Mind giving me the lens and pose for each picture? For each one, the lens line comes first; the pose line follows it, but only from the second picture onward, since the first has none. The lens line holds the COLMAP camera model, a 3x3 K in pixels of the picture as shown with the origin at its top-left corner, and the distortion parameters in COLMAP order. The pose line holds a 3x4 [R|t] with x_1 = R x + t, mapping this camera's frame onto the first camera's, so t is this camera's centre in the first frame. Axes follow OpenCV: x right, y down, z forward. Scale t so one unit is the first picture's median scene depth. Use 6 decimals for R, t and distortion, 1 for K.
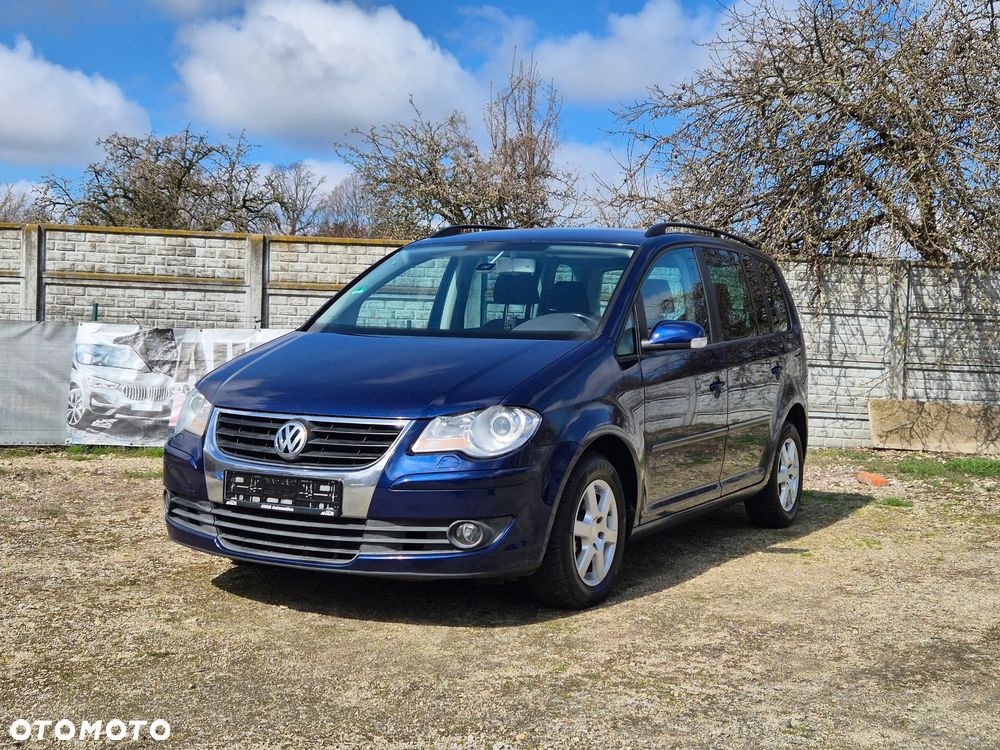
lens RADIAL K [[1355.9, 0, 517.5], [0, 1355.9, 372.6], [0, 0, 1]] dist [0.087822, -0.016554]
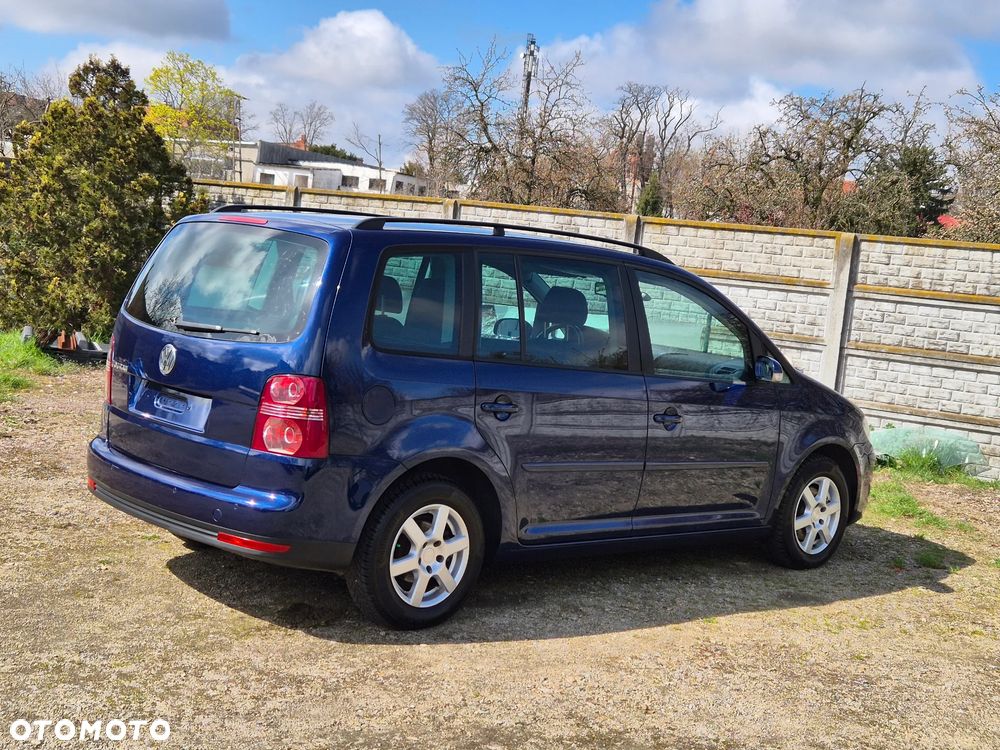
lens RADIAL K [[1404.6, 0, 486.7], [0, 1404.6, 375.2], [0, 0, 1]] dist [0.083553, -0.018852]
pose [[0.828784, 0.102512, -0.550098, 0.346444], [-0.084683, 0.994731, 0.057785, -0.040370], [0.553124, -0.001307, 0.833098, 0.087295]]
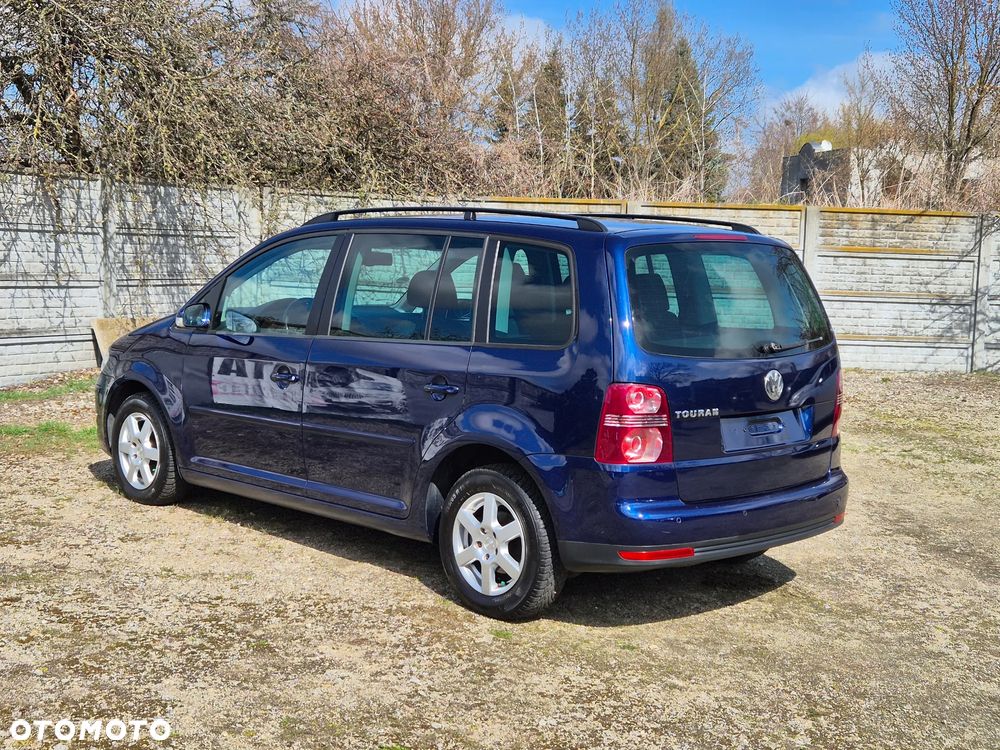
lens RADIAL K [[1404.6, 0, 486.7], [0, 1404.6, 375.2], [0, 0, 1]] dist [0.083553, -0.018852]
pose [[0.543020, -0.101413, 0.833573, -0.513100], [0.002961, 0.992906, 0.118868, -0.071008], [-0.839714, -0.062080, 0.539468, 0.257194]]
